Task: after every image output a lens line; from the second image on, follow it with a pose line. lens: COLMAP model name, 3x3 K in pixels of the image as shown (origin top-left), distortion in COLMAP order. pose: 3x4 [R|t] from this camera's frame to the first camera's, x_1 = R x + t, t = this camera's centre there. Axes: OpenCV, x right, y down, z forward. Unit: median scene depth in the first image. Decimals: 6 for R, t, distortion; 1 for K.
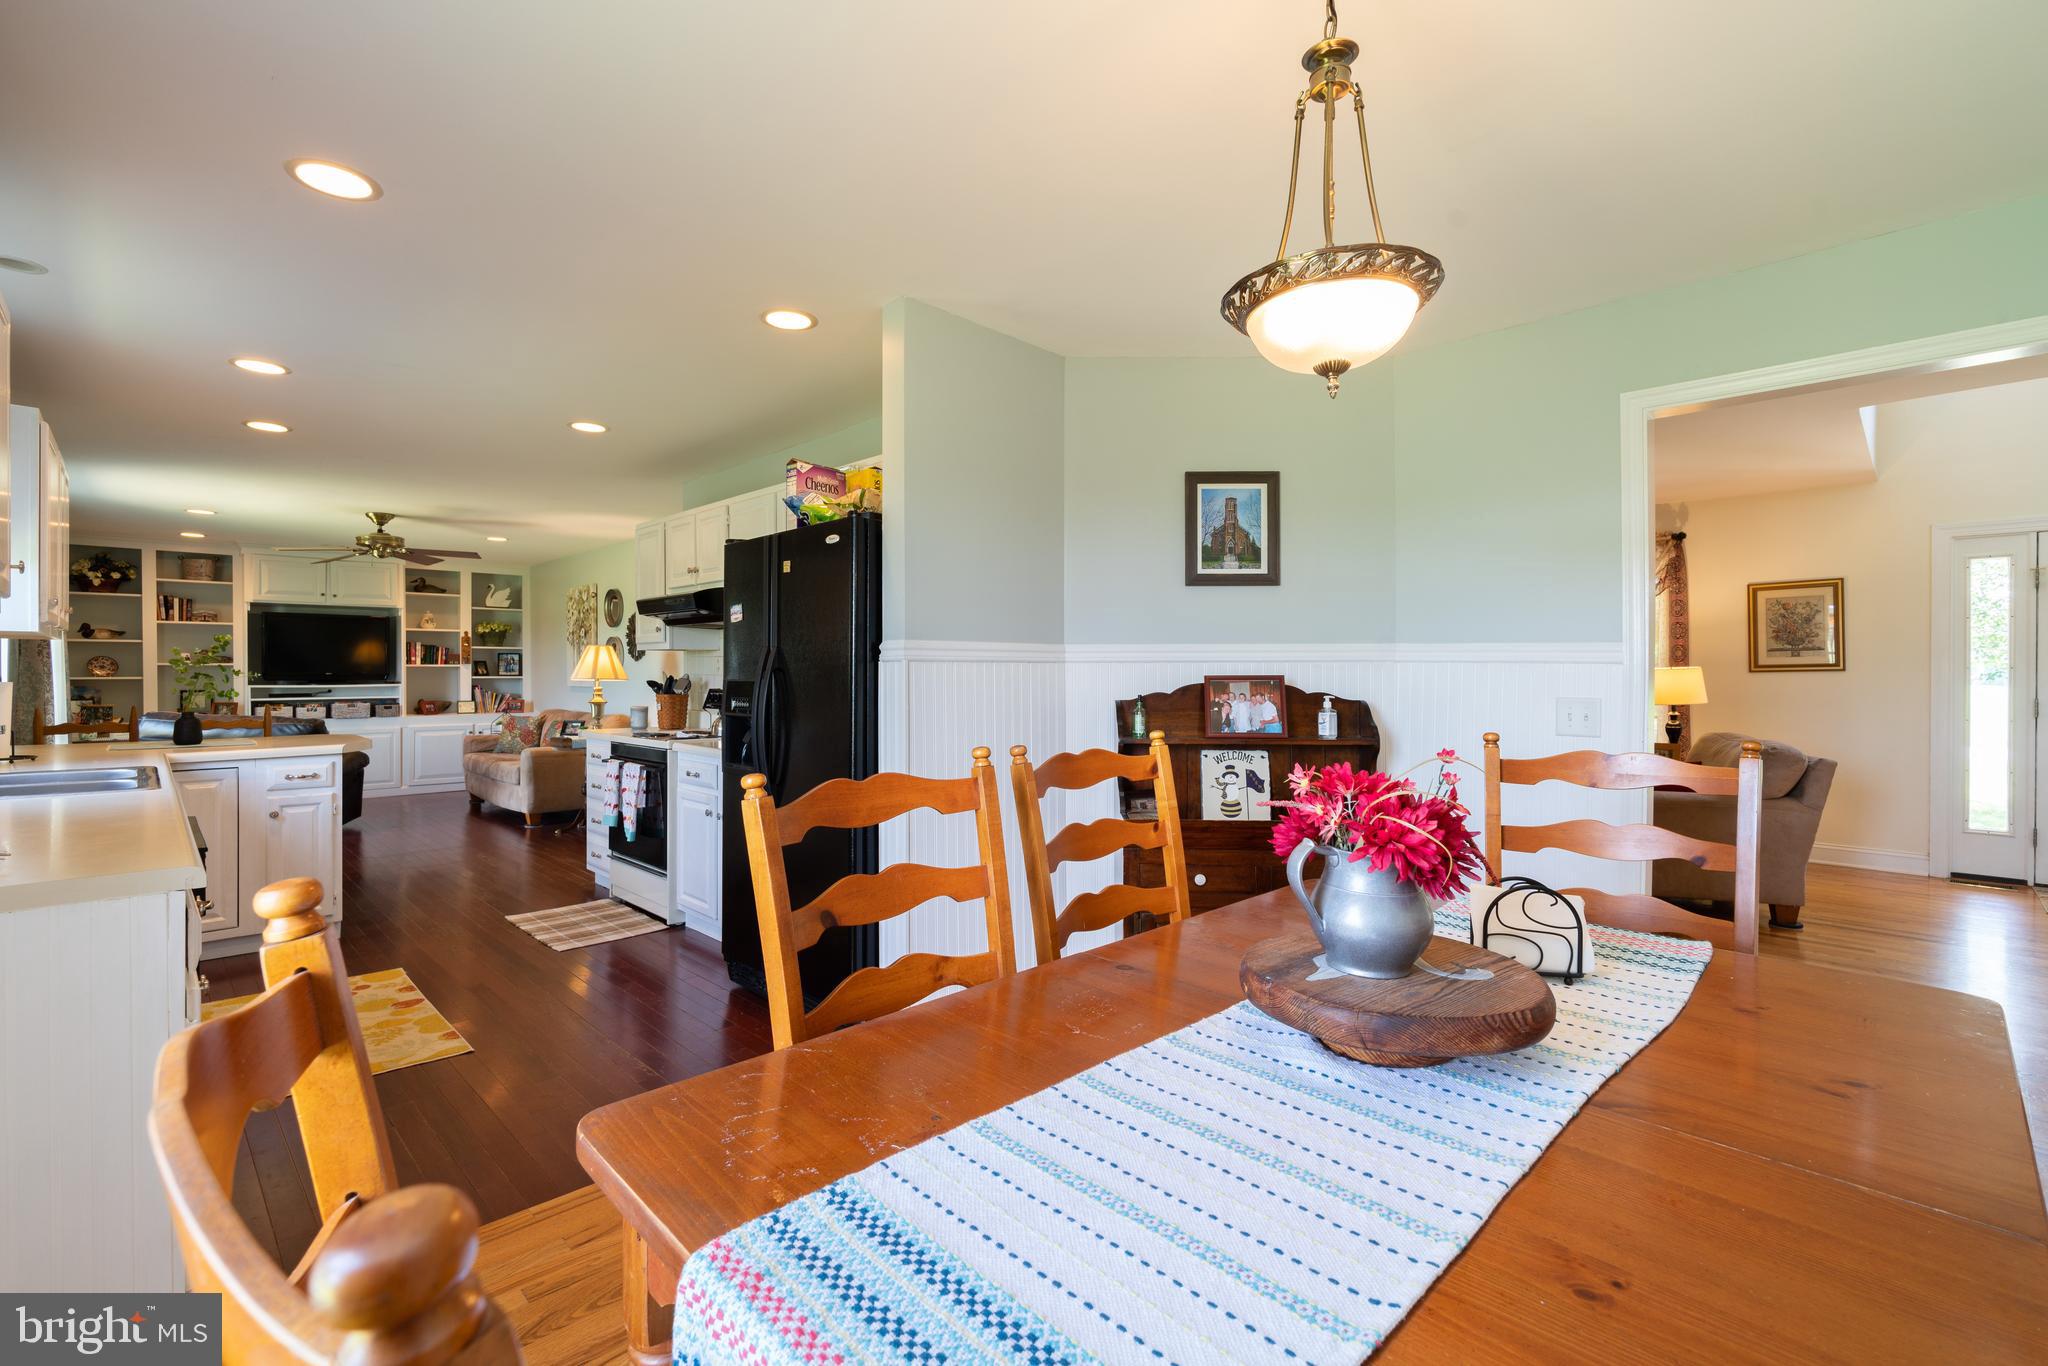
lens RADIAL K [[892.1, 0, 1011.5], [0, 892.1, 678.3], [0, 0, 1]] dist [-0.002333, -0.000209]
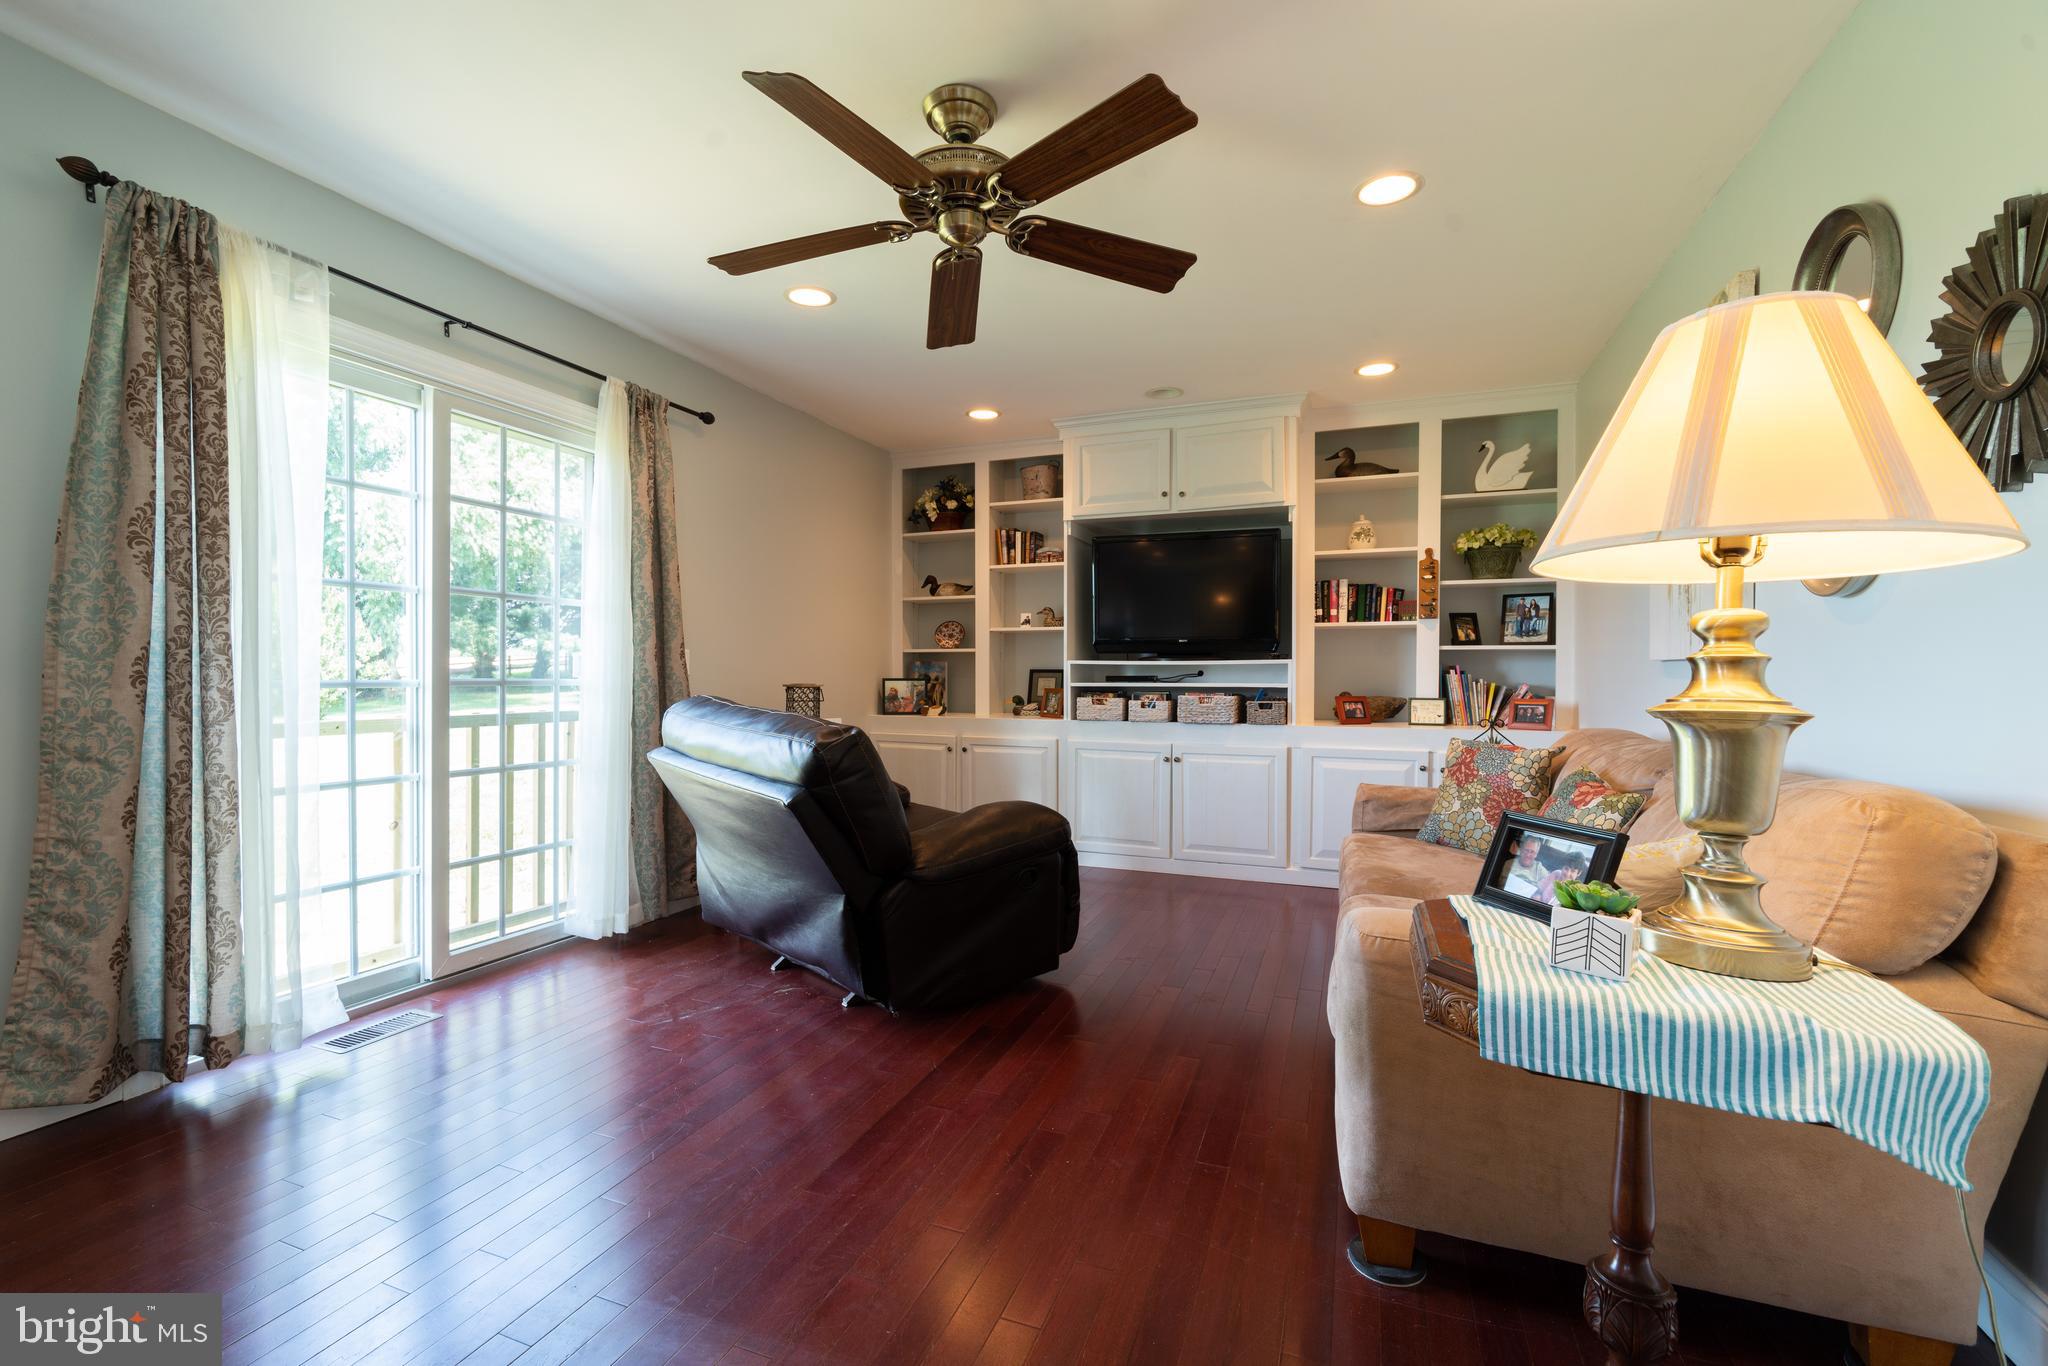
lens RADIAL K [[892.1, 0, 1006.1], [0, 892.1, 681.3], [0, 0, 1]] dist [-0.002333, -0.000209]
pose [[0.408242, 0.010275, -0.912816, -0.285899], [-0.010852, 0.999921, 0.006403, 0.016414], [0.912809, 0.007292, 0.408322, 0.628250]]
